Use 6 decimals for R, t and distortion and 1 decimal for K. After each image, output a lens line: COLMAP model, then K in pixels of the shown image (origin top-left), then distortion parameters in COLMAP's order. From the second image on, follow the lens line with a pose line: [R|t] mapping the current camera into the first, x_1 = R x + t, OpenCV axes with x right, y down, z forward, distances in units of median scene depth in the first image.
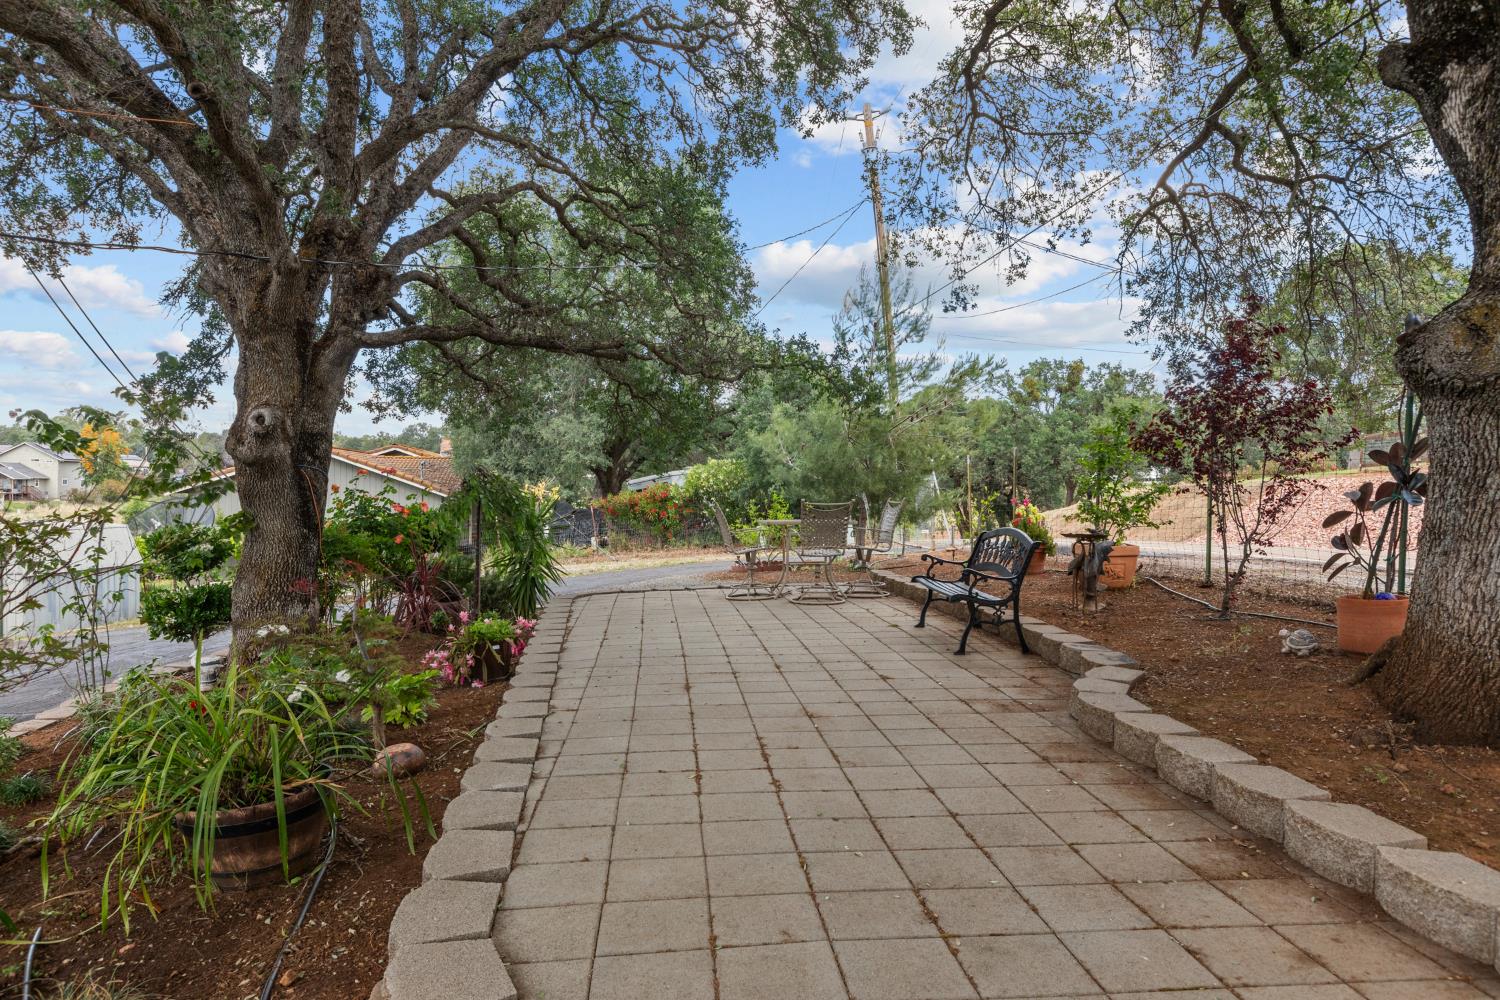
lens RADIAL K [[952.5, 0, 750.0], [0, 952.5, 500.0], [0, 0, 1]] dist [-0.003086, -0.000581]
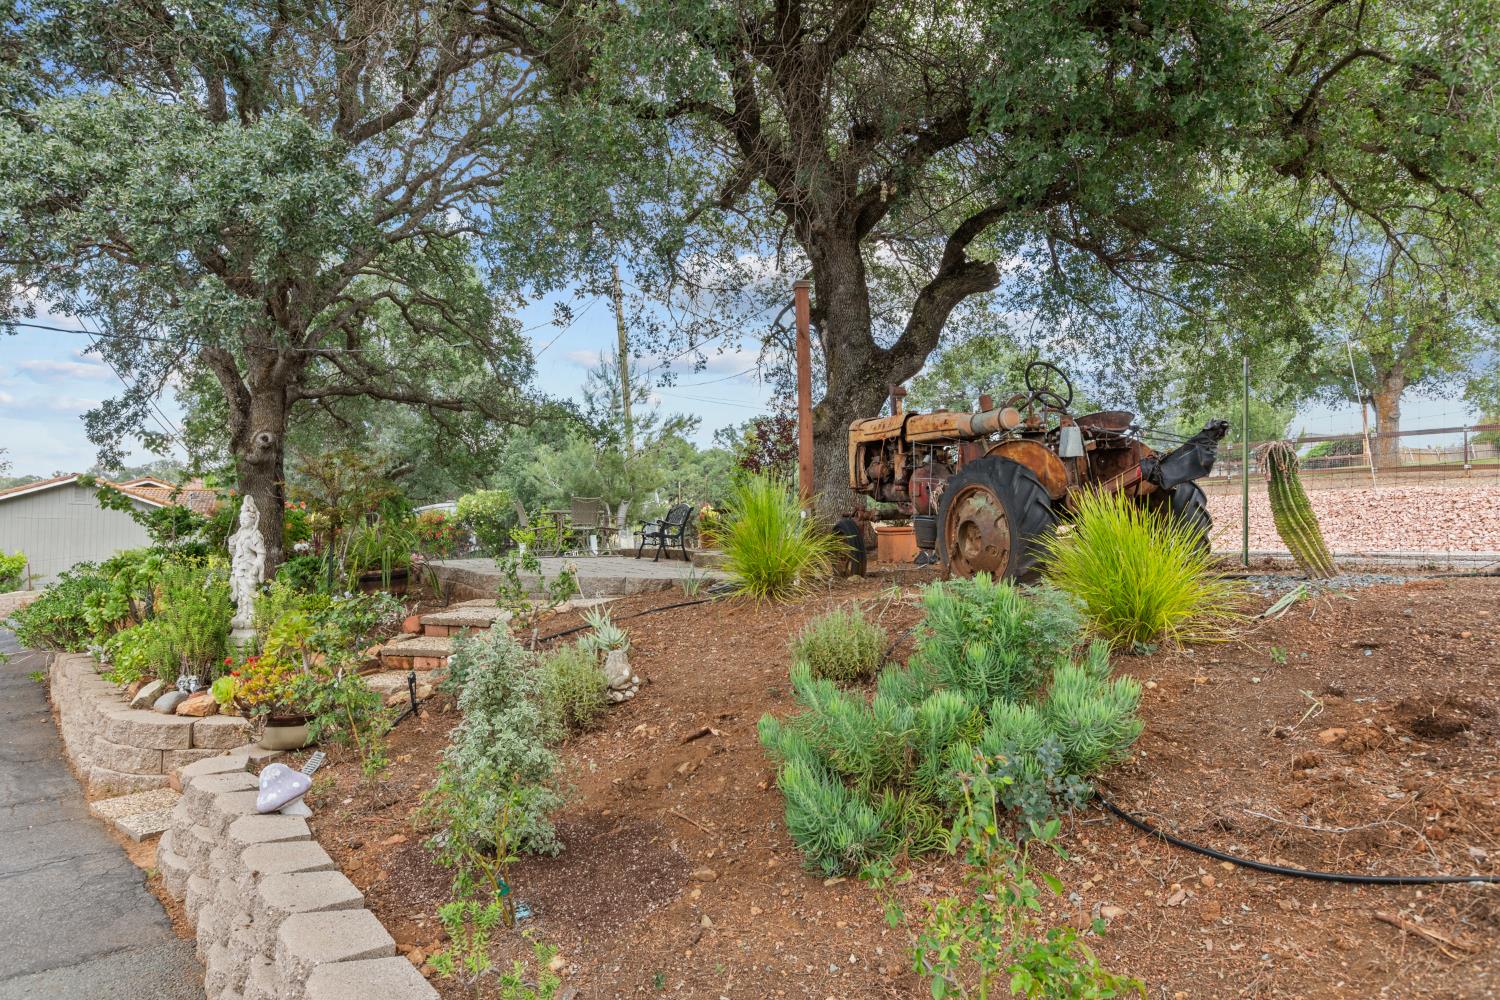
lens RADIAL K [[952.5, 0, 750.0], [0, 952.5, 500.0], [0, 0, 1]] dist [-0.003086, -0.000581]
pose [[0.963456, 0.009236, 0.267706, -0.070147], [0.004869, 0.998636, -0.051978, 0.072435], [-0.267821, 0.051382, 0.962098, -0.541219]]
